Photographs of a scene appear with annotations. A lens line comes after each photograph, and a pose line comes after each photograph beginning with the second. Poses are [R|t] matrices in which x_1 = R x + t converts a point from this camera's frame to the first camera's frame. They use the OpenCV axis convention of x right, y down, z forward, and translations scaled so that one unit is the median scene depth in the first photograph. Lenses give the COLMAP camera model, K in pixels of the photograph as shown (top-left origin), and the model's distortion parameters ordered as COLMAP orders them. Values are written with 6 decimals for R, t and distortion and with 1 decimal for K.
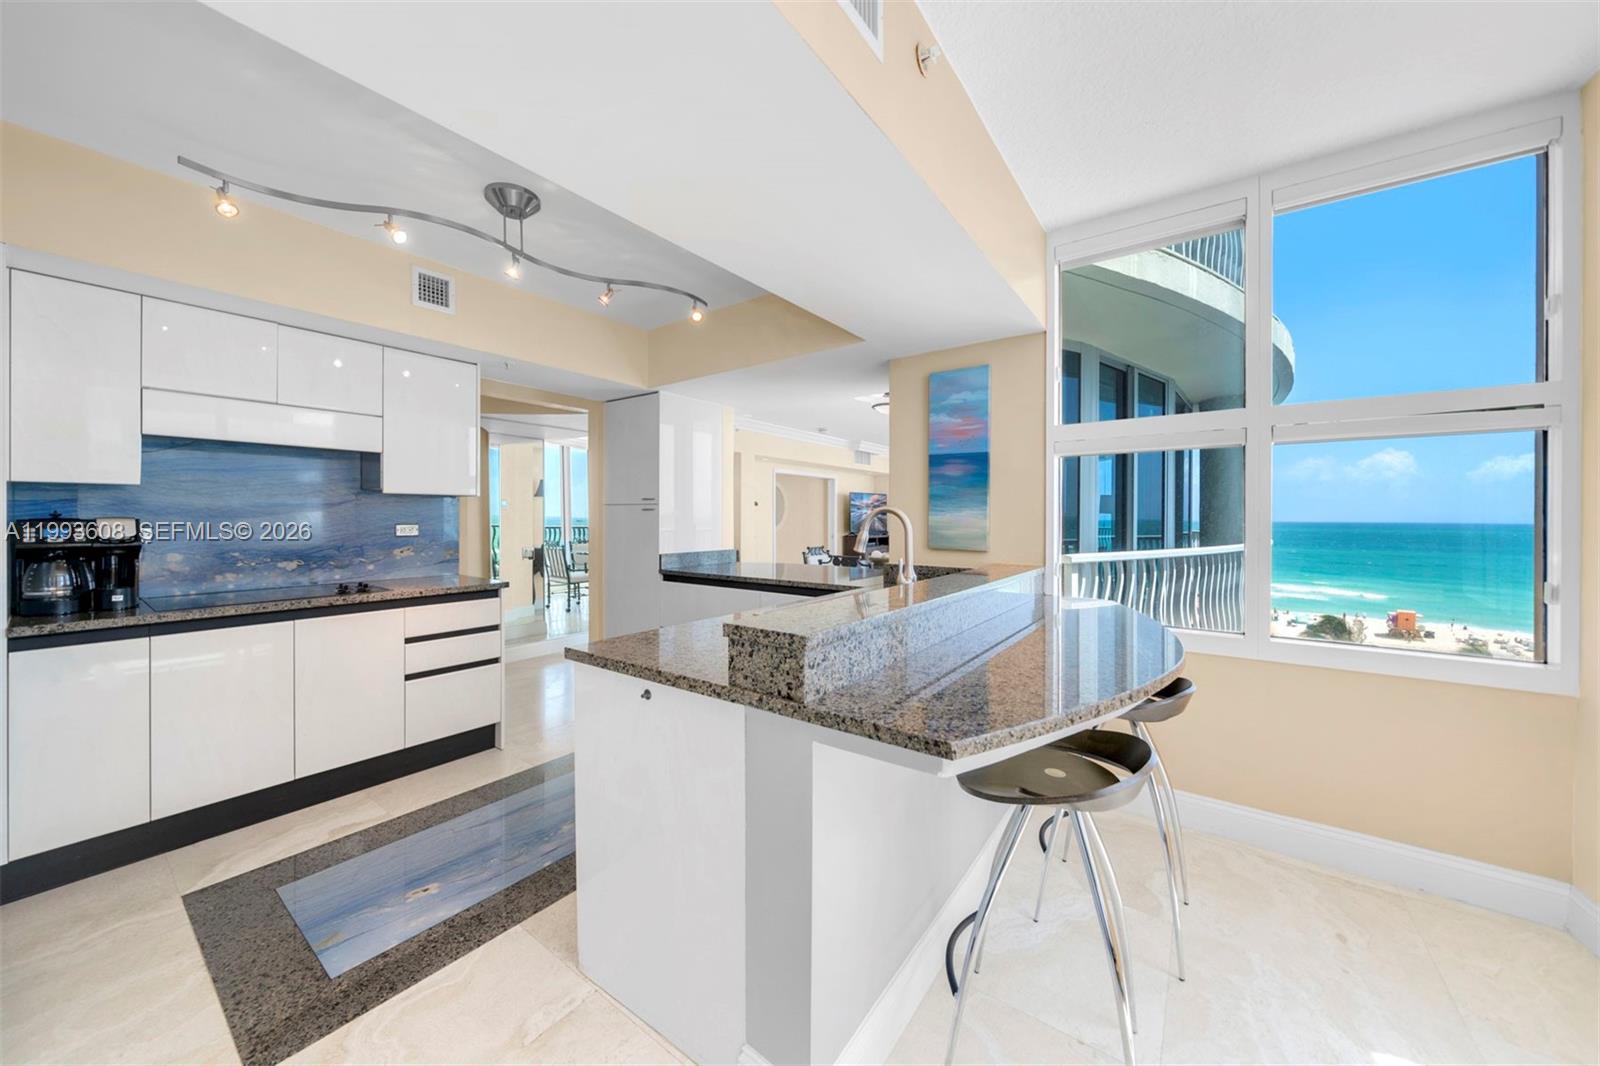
lens RADIAL K [[567.9, 0, 794.5], [0, 567.9, 517.3], [0, 0, 1]] dist [-0.000905, -0.000128]
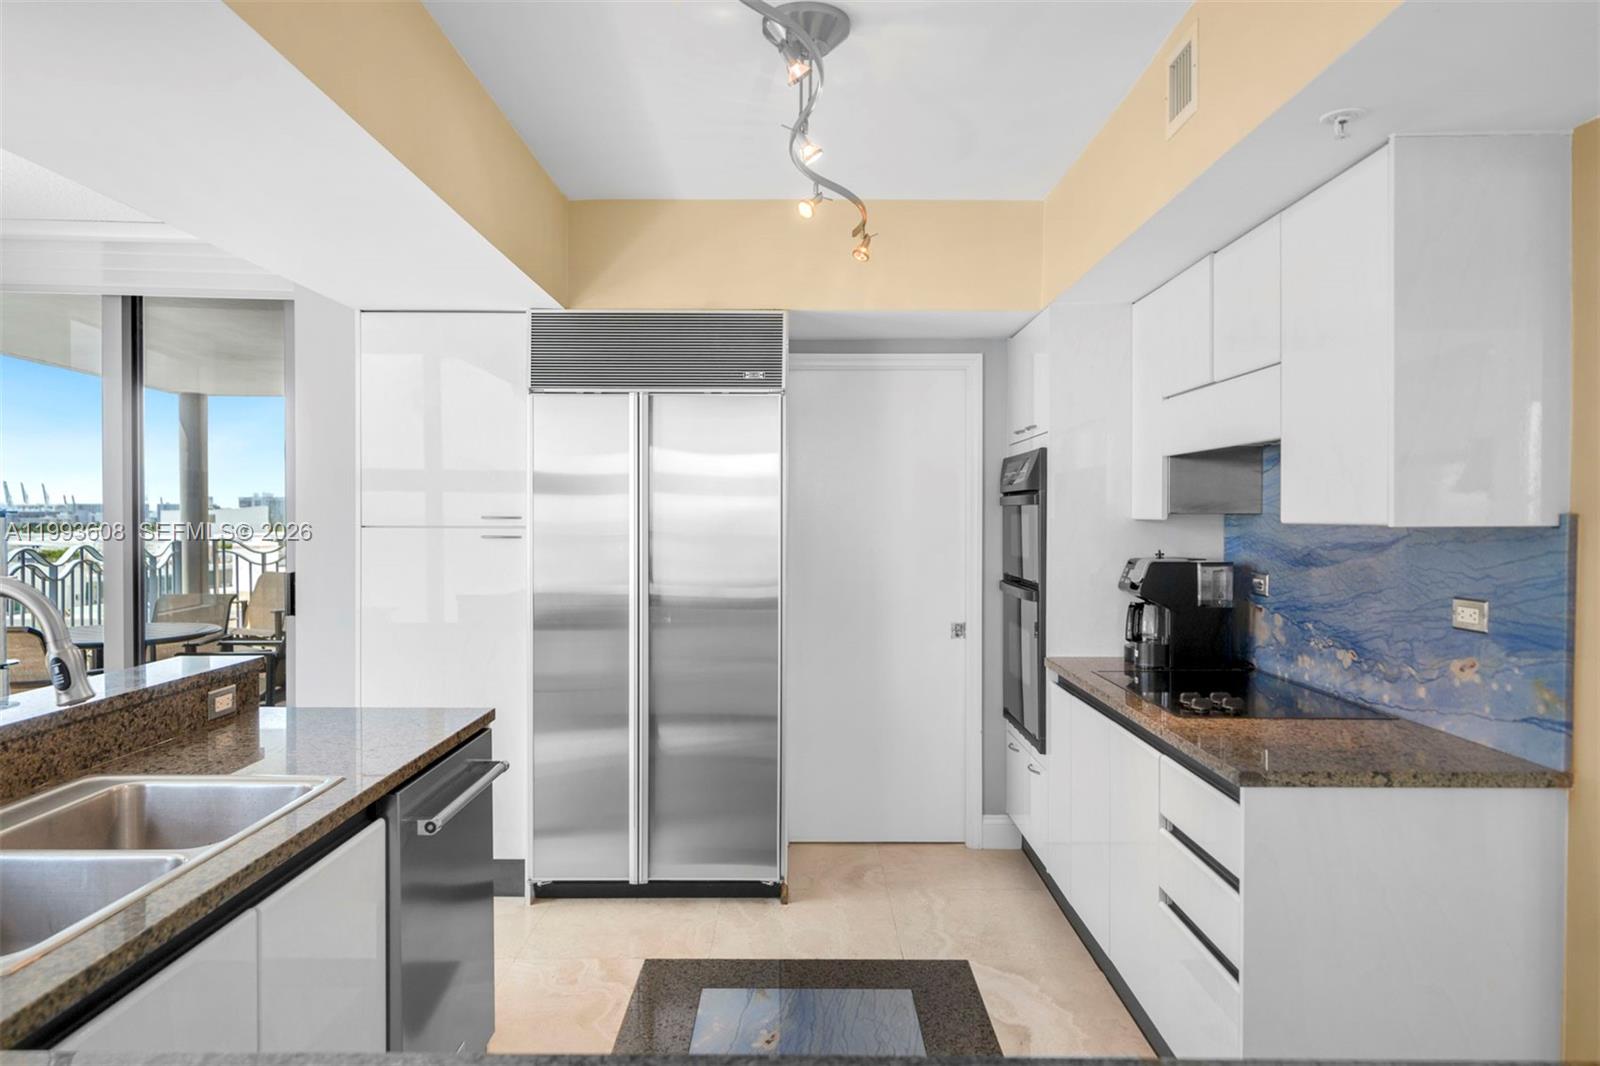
lens RADIAL K [[1043.9, 0, 803.9], [0, 1043.9, 527.8], [0, 0, 1]] dist [0.000992, 0.000194]
pose [[-0.801448, 0.004554, -0.598047, 0.114341], [-0.004390, 0.999899, 0.013498, -0.049295], [0.598048, 0.013443, -0.801348, 1.450229]]
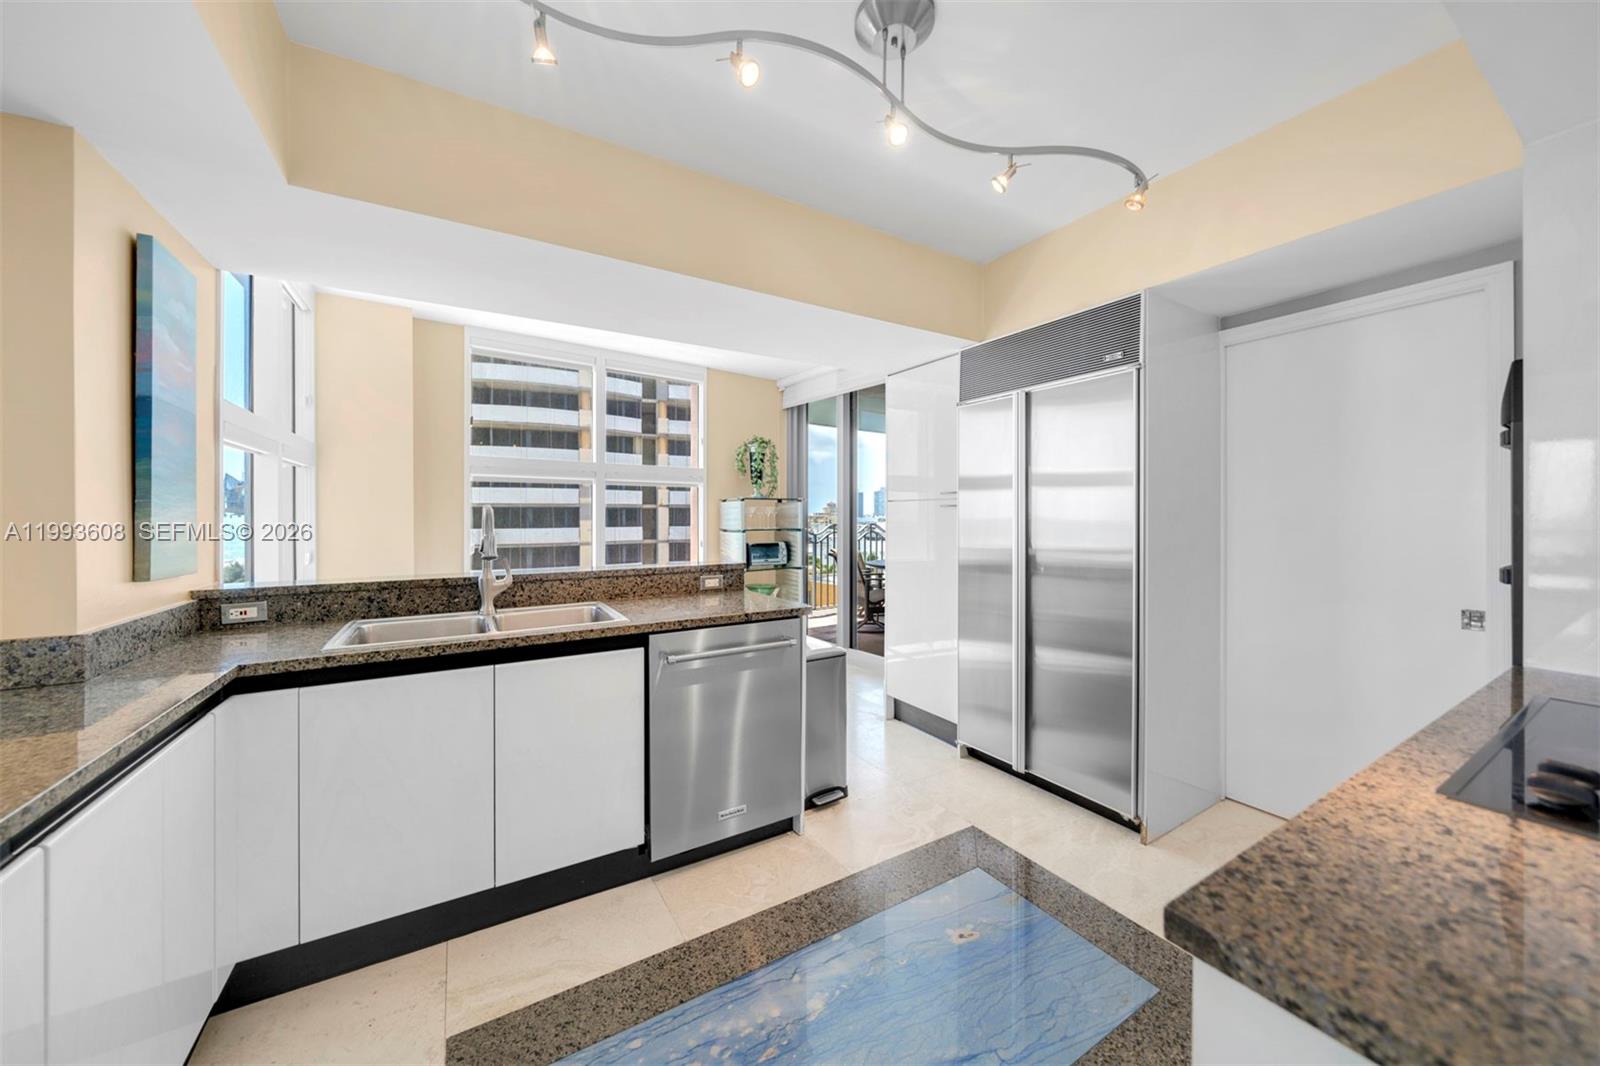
lens RADIAL K [[567.9, 0, 794.5], [0, 567.9, 517.3], [0, 0, 1]] dist [-0.000905, -0.000128]
pose [[-0.923836, -0.001059, 0.382787, -0.491159], [0.000878, 0.999988, 0.004886, -0.002472], [-0.382787, 0.004850, -0.923824, 1.278923]]
